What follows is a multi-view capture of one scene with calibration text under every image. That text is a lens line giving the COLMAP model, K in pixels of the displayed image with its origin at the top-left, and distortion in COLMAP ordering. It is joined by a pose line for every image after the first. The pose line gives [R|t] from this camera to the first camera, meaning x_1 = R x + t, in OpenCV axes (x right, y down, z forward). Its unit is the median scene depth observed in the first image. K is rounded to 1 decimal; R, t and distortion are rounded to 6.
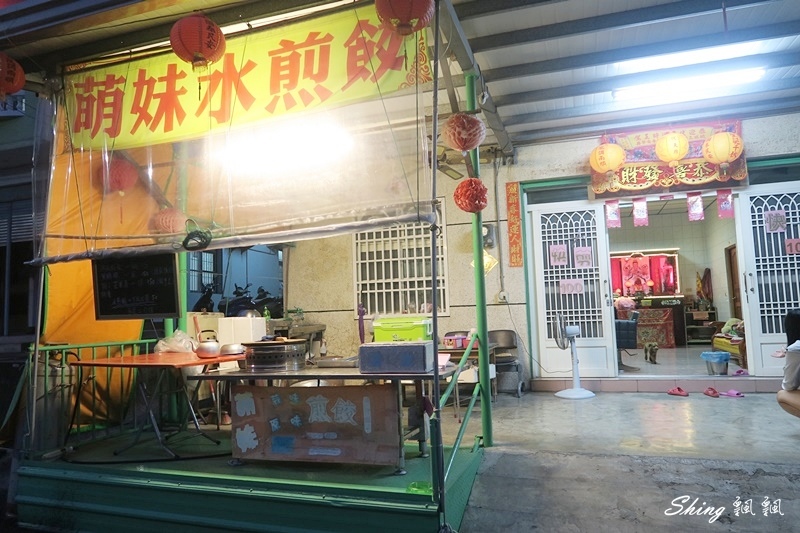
lens RADIAL K [[543.9, 0, 400.0], [0, 543.9, 266.5], [0, 0, 1]] dist [-0.007222, -0.002687]
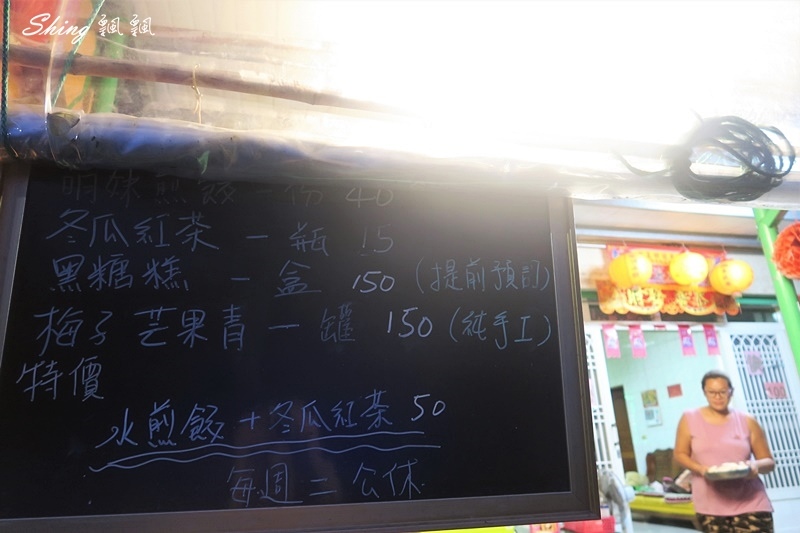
lens RADIAL K [[543.9, 0, 400.0], [0, 543.9, 266.5], [0, 0, 1]] dist [-0.007222, -0.002687]
pose [[0.852994, 0.169924, 0.493485, -0.333278], [-0.030318, 0.960052, -0.278174, 0.037403], [-0.521040, 0.222319, 0.824070, 0.496838]]
